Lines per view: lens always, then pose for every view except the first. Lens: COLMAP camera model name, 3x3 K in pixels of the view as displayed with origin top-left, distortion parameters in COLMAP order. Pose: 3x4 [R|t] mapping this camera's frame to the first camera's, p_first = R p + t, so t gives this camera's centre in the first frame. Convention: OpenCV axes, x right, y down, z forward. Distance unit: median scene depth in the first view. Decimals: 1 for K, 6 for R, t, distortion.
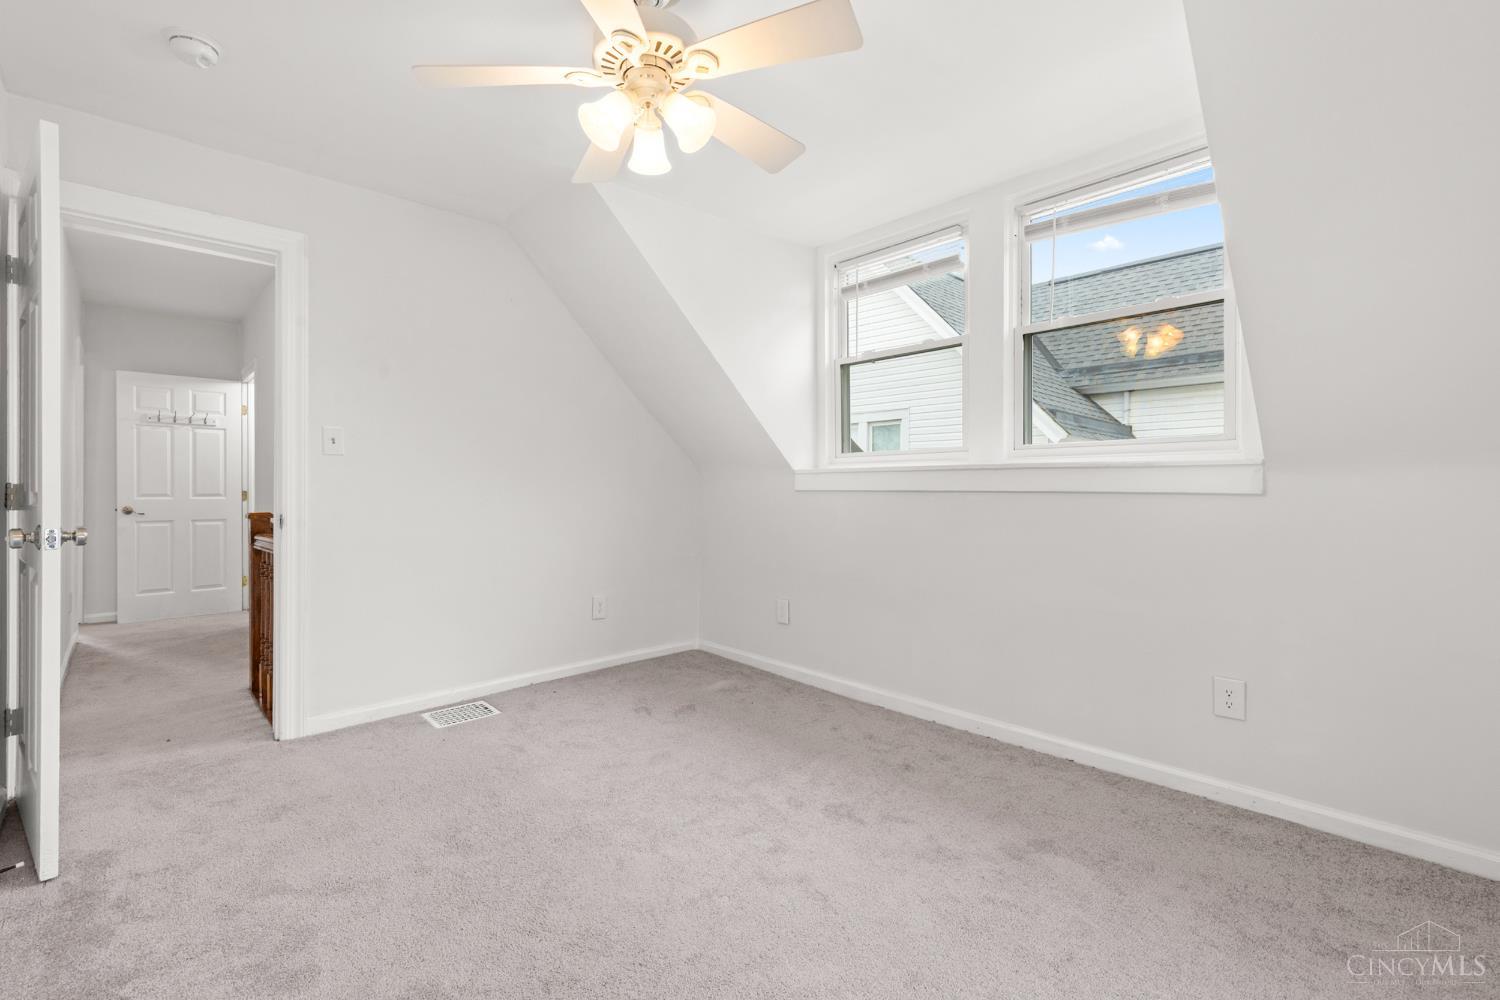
lens RADIAL K [[673.9, 0, 749.0], [0, 673.9, 498.5], [0, 0, 1]] dist [0.000997, 0.000020]
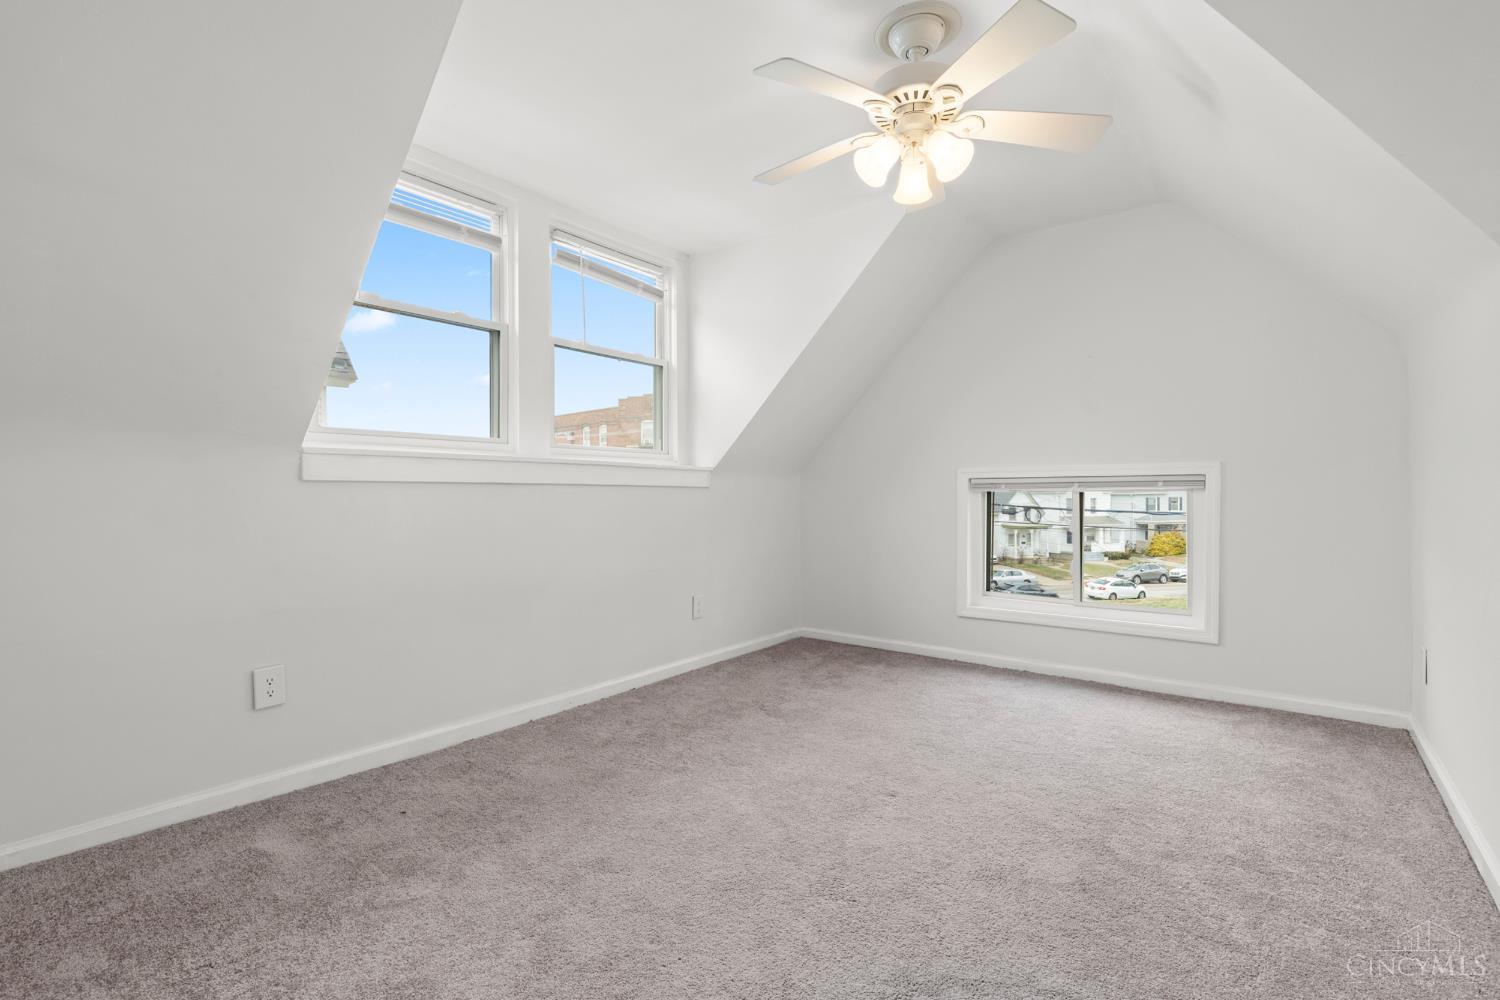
lens RADIAL K [[673.9, 0, 748.7], [0, 673.9, 496.9], [0, 0, 1]] dist [0.000997, 0.000020]
pose [[-0.168524, -0.015315, 0.985578, -0.774012], [-0.001718, 0.999882, 0.015243, -0.009042], [-0.985696, 0.000875, -0.168531, 0.898038]]
